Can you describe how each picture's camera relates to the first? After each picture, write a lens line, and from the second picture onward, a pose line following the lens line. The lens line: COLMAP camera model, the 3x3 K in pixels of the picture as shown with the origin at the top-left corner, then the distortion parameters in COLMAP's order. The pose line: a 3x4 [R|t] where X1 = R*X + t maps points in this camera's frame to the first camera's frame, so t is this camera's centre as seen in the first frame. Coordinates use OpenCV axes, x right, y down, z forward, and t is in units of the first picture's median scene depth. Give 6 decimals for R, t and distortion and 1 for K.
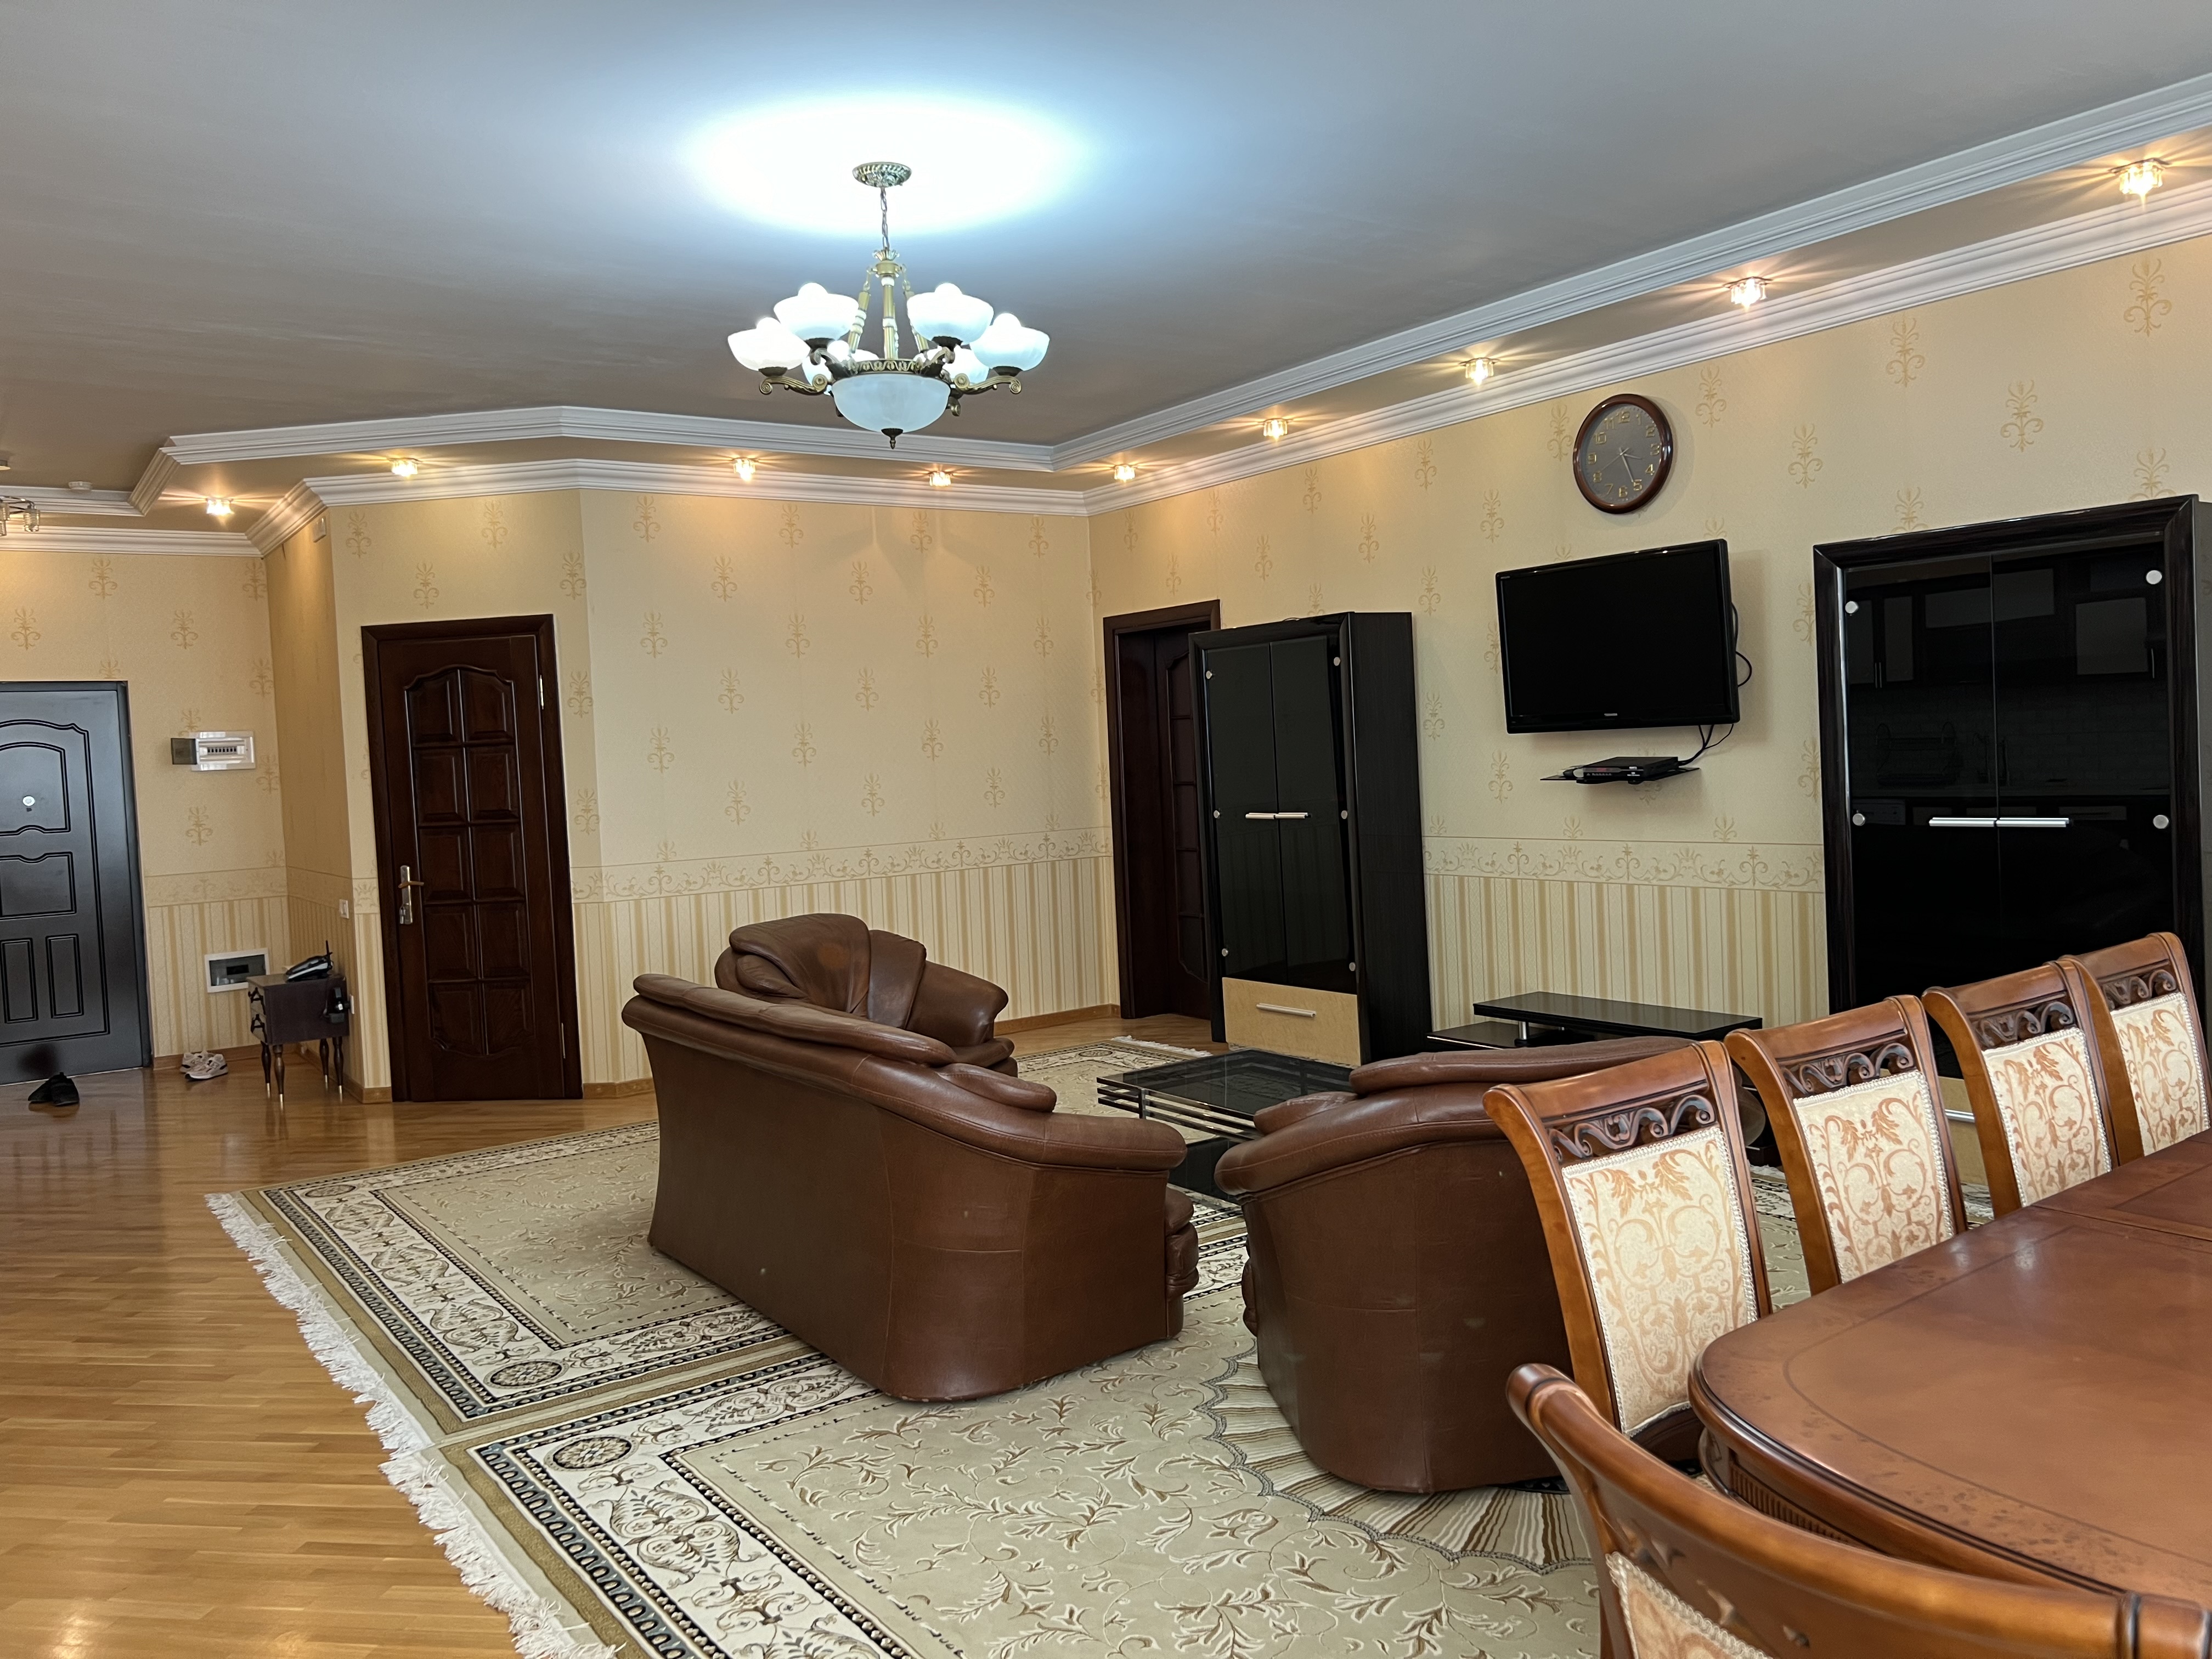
lens RADIAL K [[1691.5, 0, 1125.2], [0, 1691.5, 786.7], [0, 0, 1]] dist [0.067937, -0.075636]
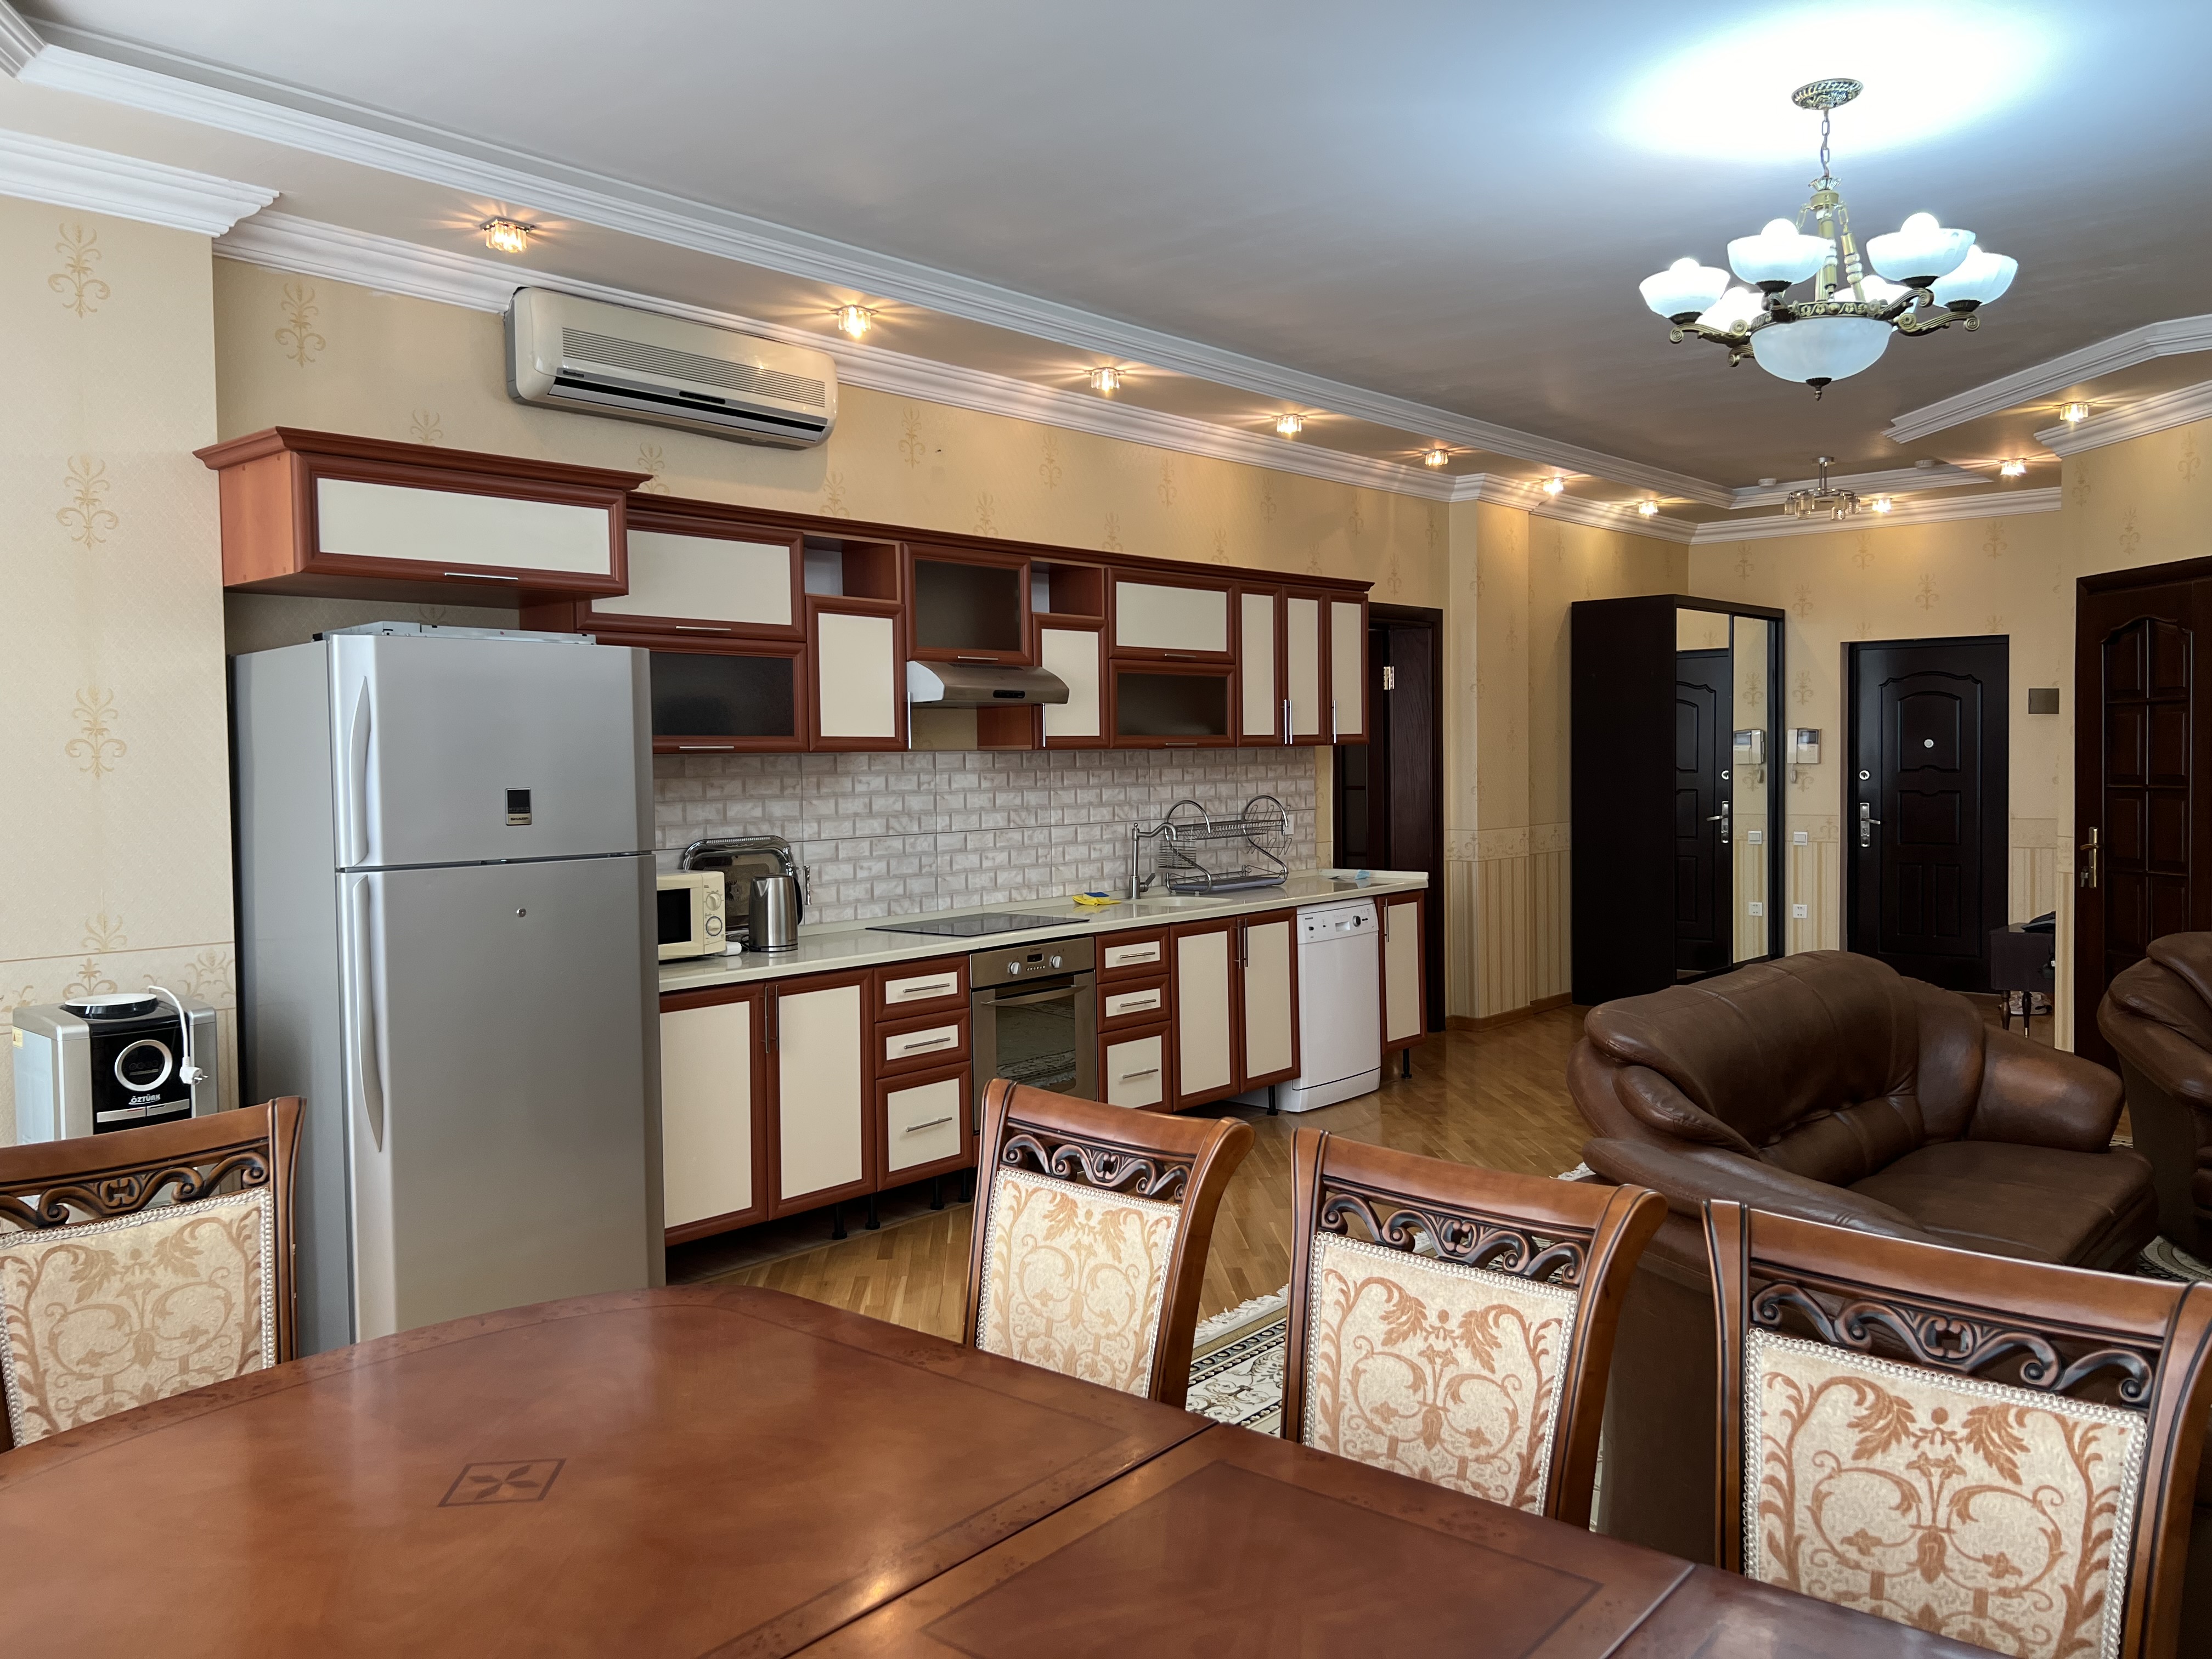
lens RADIAL K [[1691.5, 0, 1107.6], [0, 1691.5, 781.1], [0, 0, 1]] dist [0.067937, -0.075636]
pose [[0.212362, 0.059576, -0.975373, 0.610515], [-0.017345, 0.998212, 0.057195, -0.038478], [0.977037, 0.004772, 0.213016, 0.393027]]
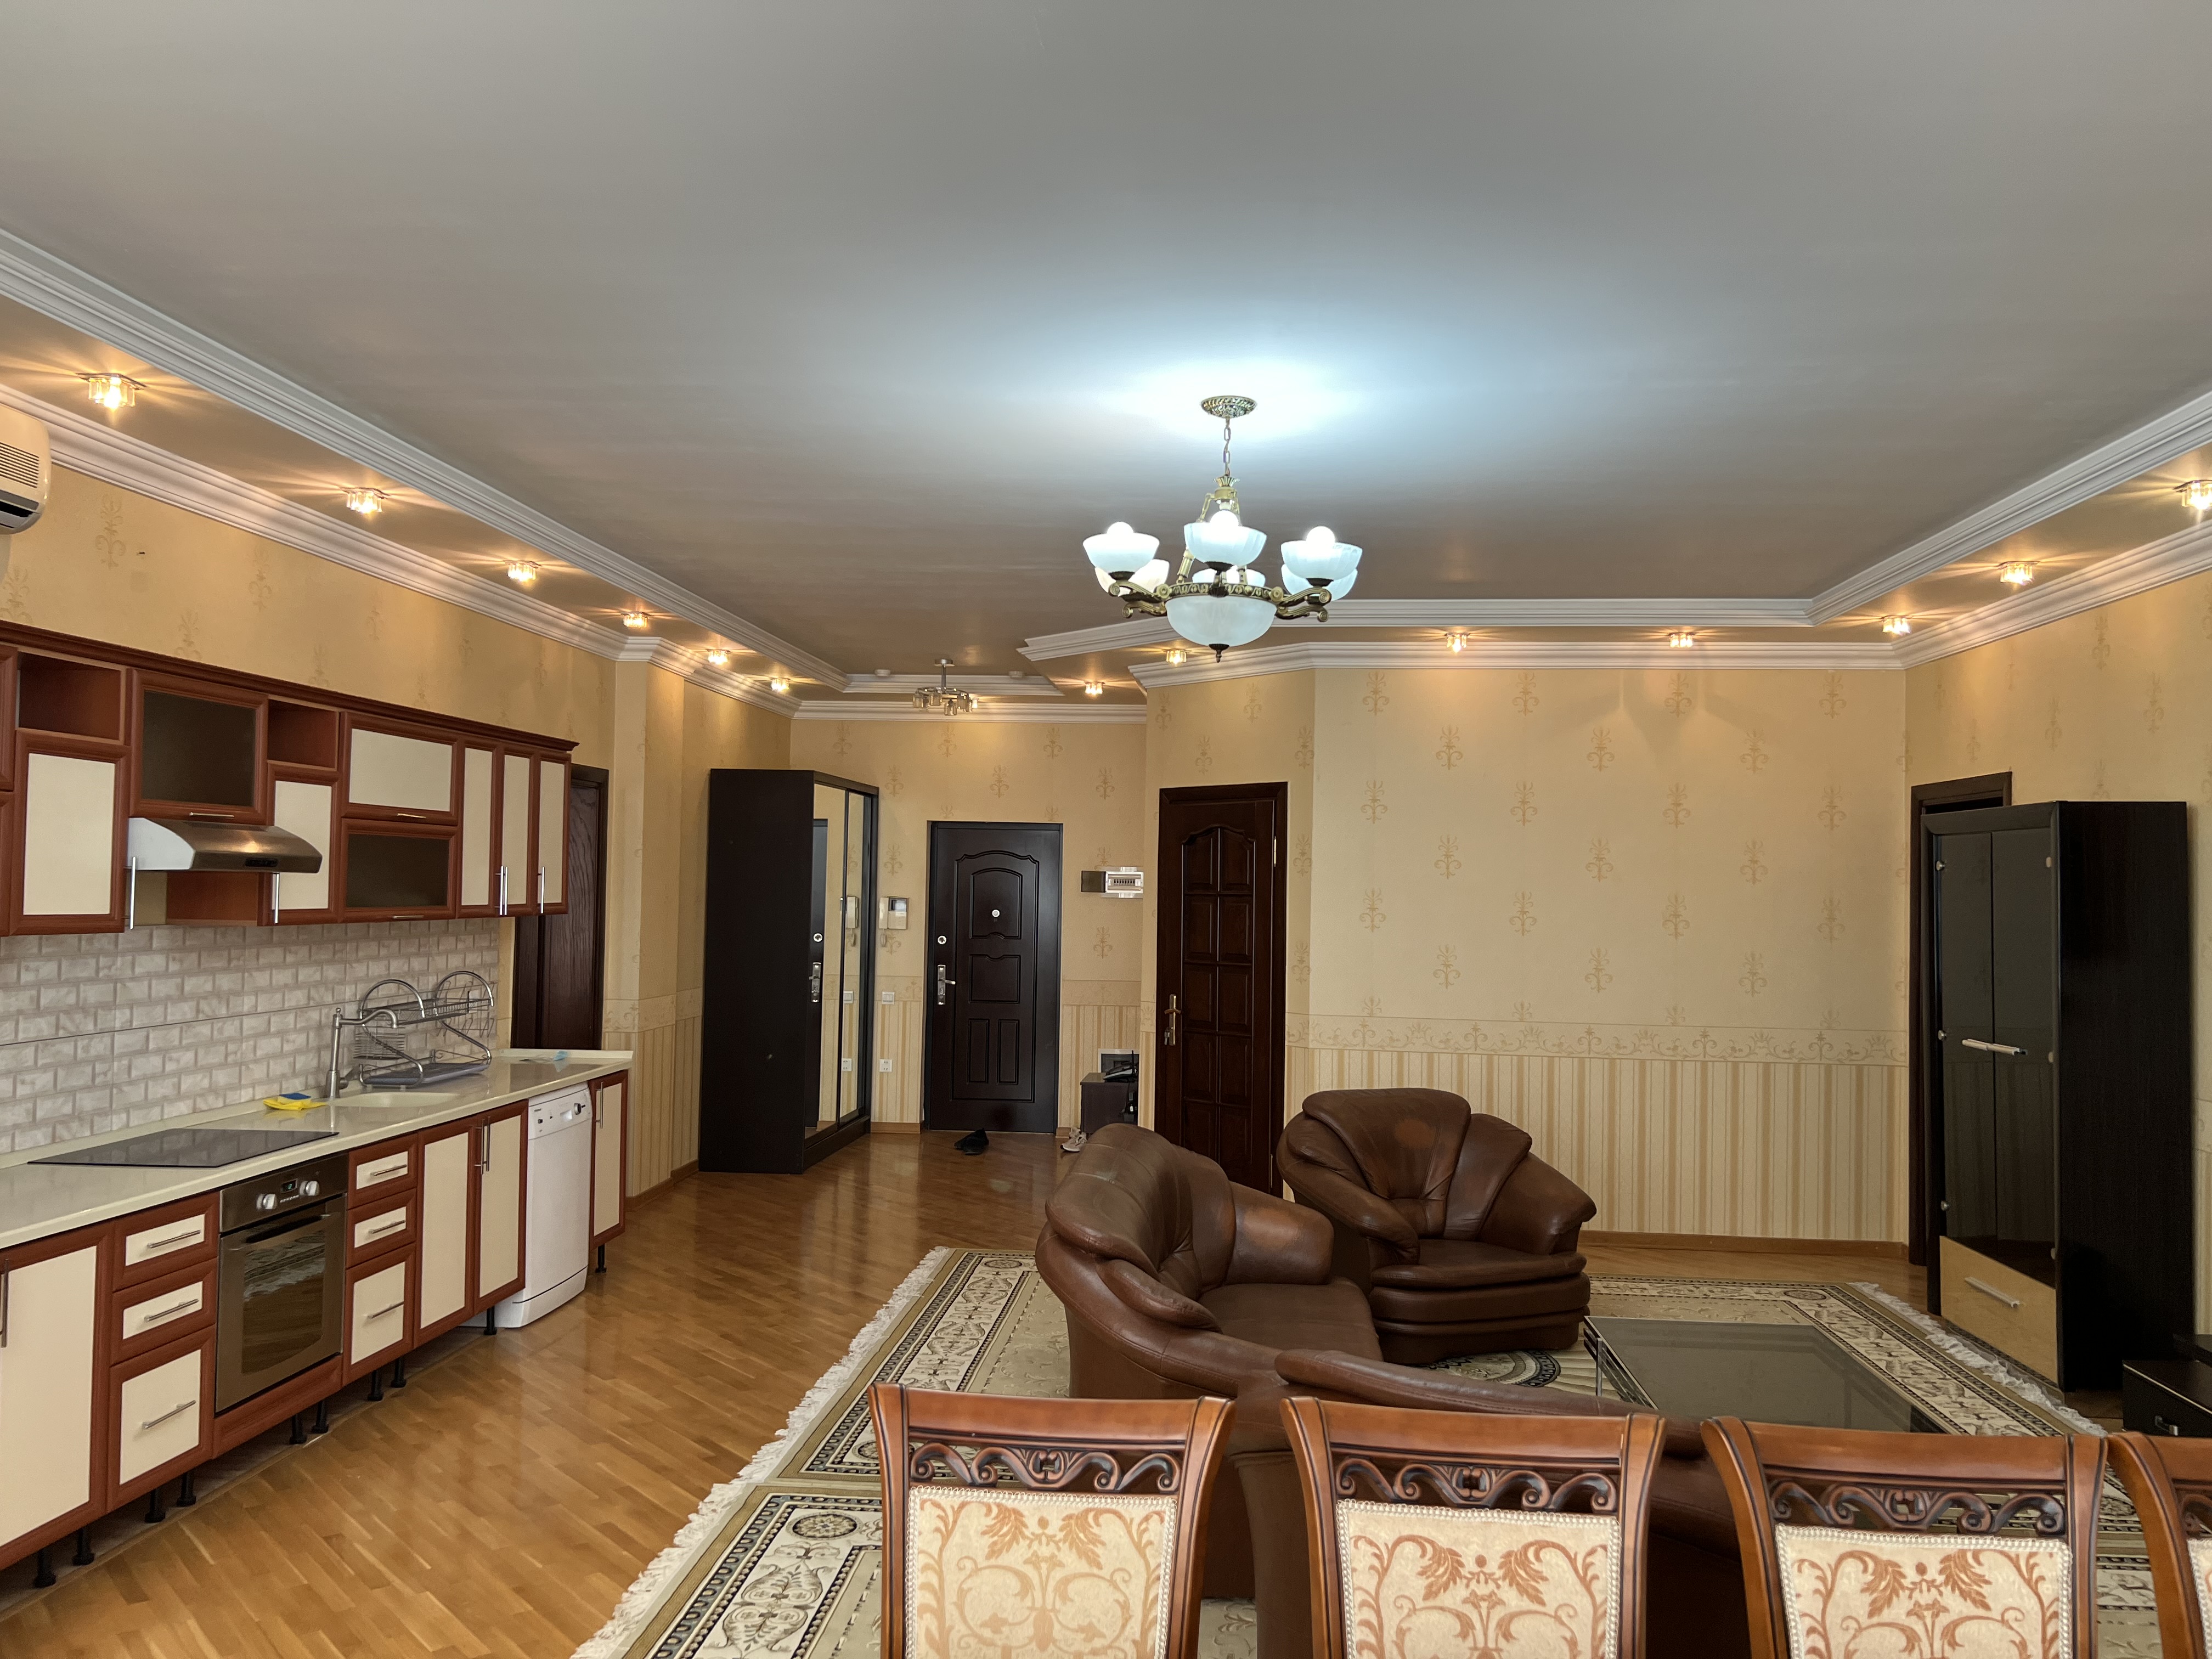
lens RADIAL K [[1691.5, 0, 1106.5], [0, 1691.5, 805.9], [0, 0, 1]] dist [0.067937, -0.075636]
pose [[0.754229, 0.028941, -0.655973, 0.451476], [-0.066862, 0.997220, -0.032880, -0.063247], [0.653198, 0.068659, 0.754068, 0.148656]]
